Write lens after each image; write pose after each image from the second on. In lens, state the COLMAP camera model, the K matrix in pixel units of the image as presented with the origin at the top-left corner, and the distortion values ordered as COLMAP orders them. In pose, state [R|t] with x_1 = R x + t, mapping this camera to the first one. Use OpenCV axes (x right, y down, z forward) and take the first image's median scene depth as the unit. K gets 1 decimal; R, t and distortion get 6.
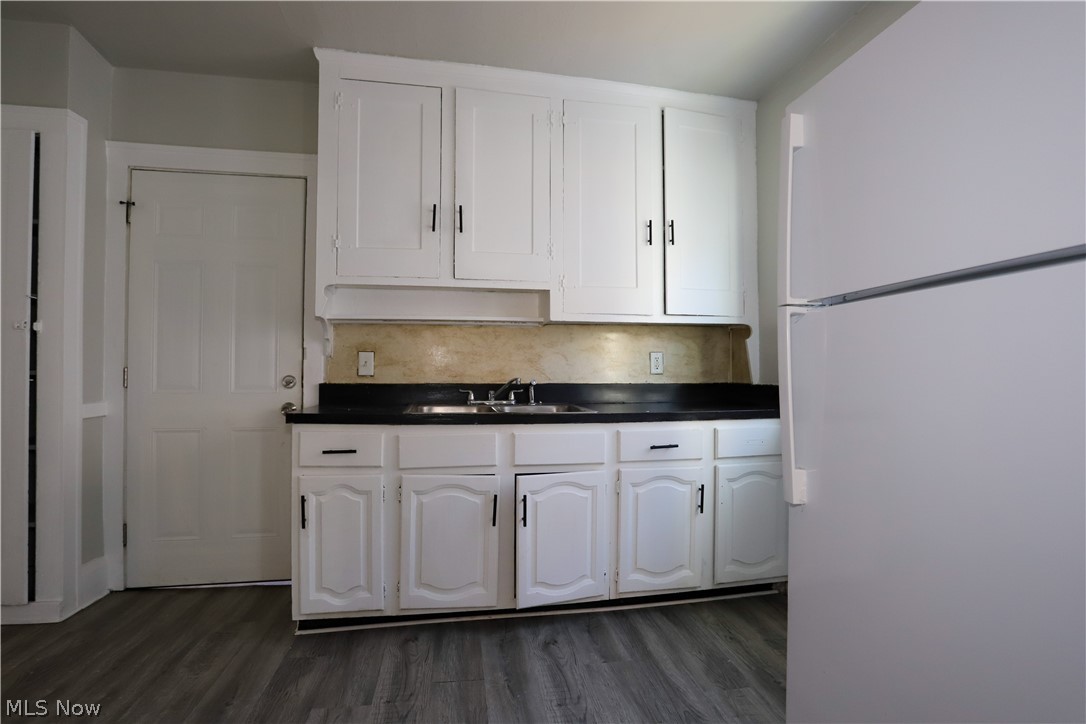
lens RADIAL K [[535.8, 0, 543.0], [0, 535.8, 362.0], [0, 0, 1]] dist [-0.085977, 0.036142]
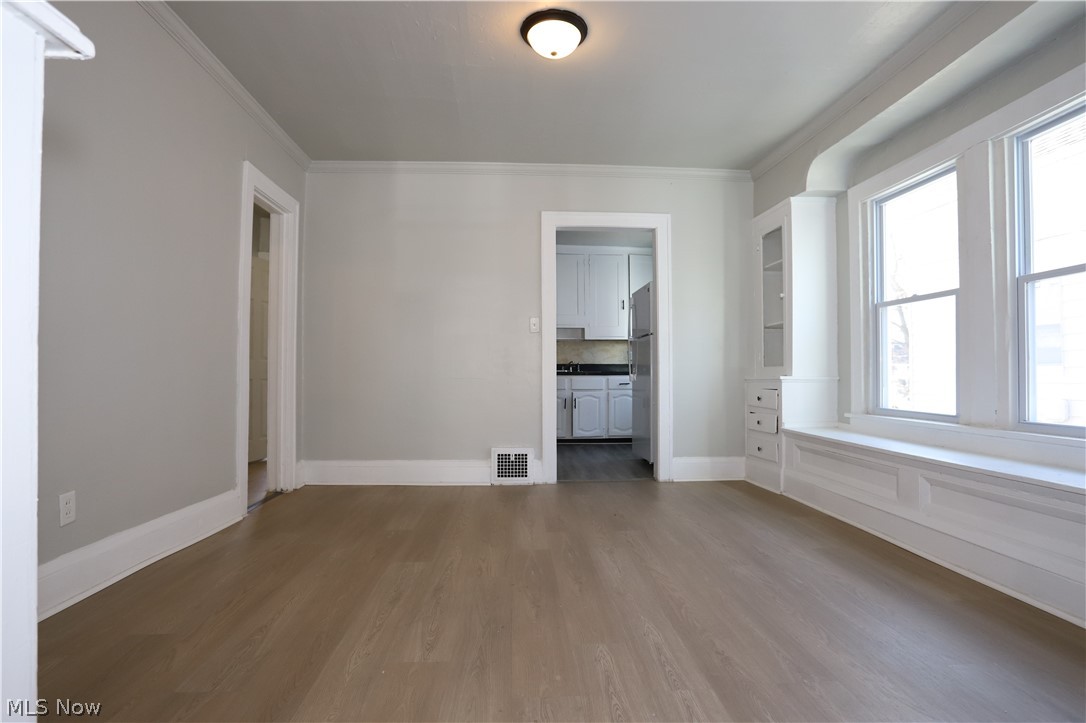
lens RADIAL K [[535.8, 0, 543.0], [0, 535.8, 361.5], [0, 0, 1]] dist [-0.085977, 0.036142]
pose [[0.993714, -0.008651, -0.111615, 0.103983], [0.007331, 0.999898, -0.012234, 0.064314], [0.111709, 0.011338, 0.993676, -1.700815]]
